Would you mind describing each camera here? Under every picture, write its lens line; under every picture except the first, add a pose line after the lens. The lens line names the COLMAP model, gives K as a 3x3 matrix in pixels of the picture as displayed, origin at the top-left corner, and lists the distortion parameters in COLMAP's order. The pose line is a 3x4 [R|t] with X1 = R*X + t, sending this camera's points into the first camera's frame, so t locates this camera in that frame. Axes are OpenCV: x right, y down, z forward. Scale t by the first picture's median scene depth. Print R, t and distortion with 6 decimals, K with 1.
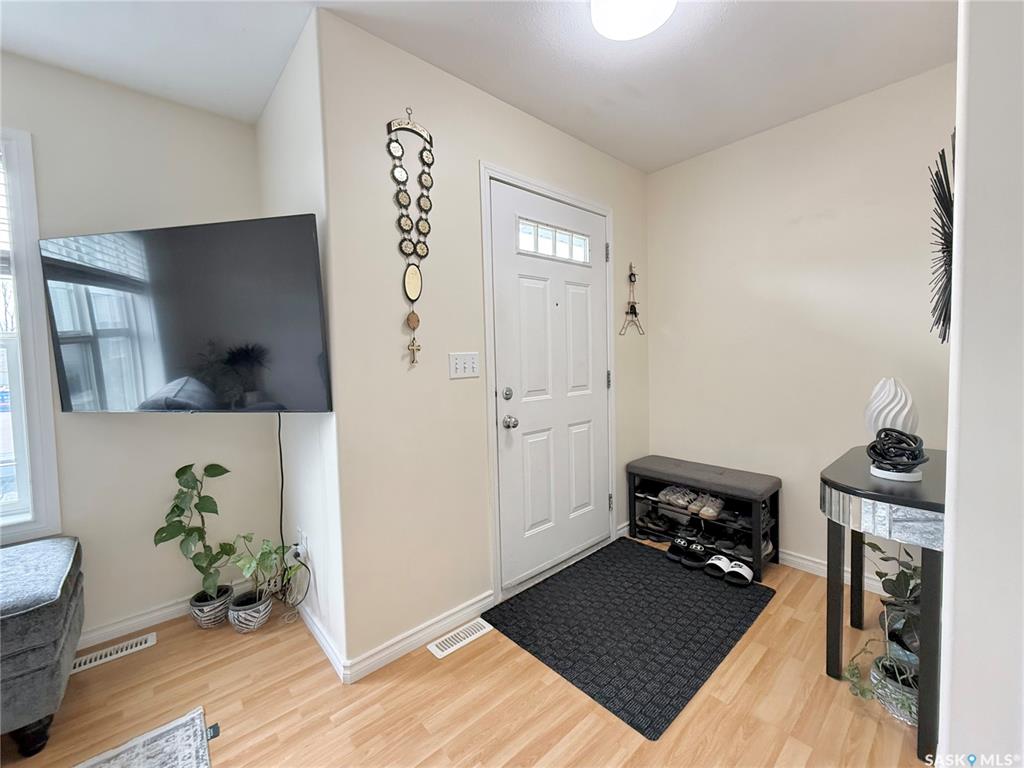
lens RADIAL K [[409.2, 0, 510.5], [0, 409.2, 383.7], [0, 0, 1]] dist [0.001687, 0.000194]
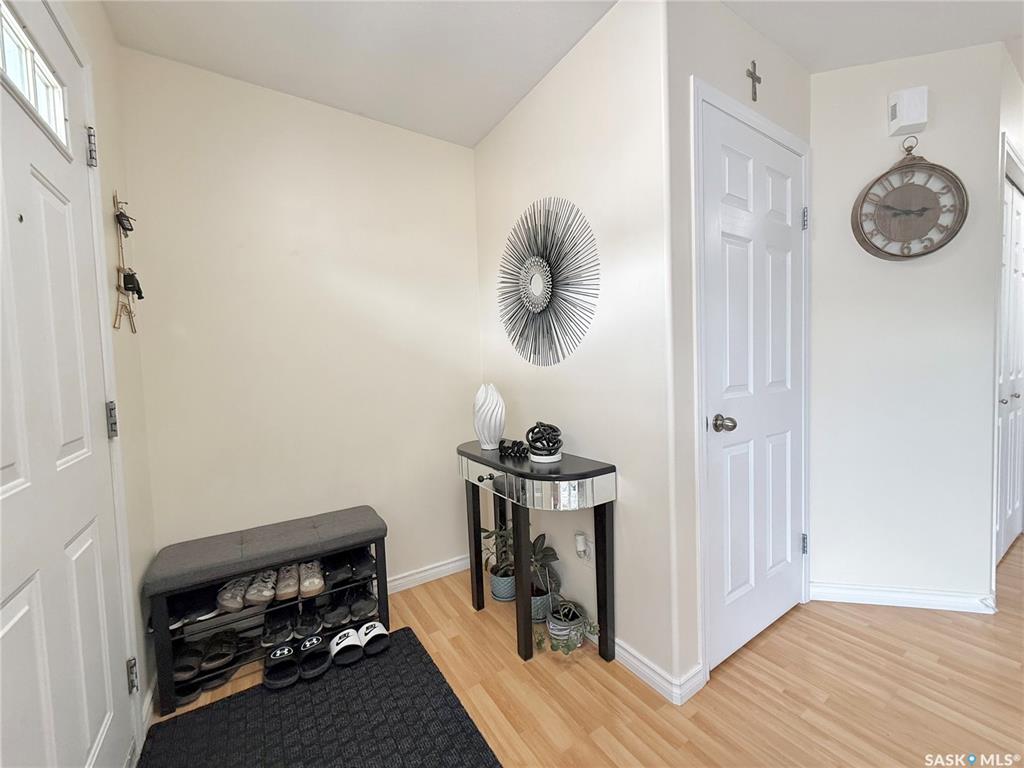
lens RADIAL K [[409.2, 0, 510.5], [0, 409.2, 383.7], [0, 0, 1]] dist [0.001687, 0.000194]
pose [[0.140994, -0.023970, 0.989720, -0.174610], [0.086812, 0.996155, 0.011759, -0.019496], [-0.986197, 0.084262, 0.142533, 0.511239]]
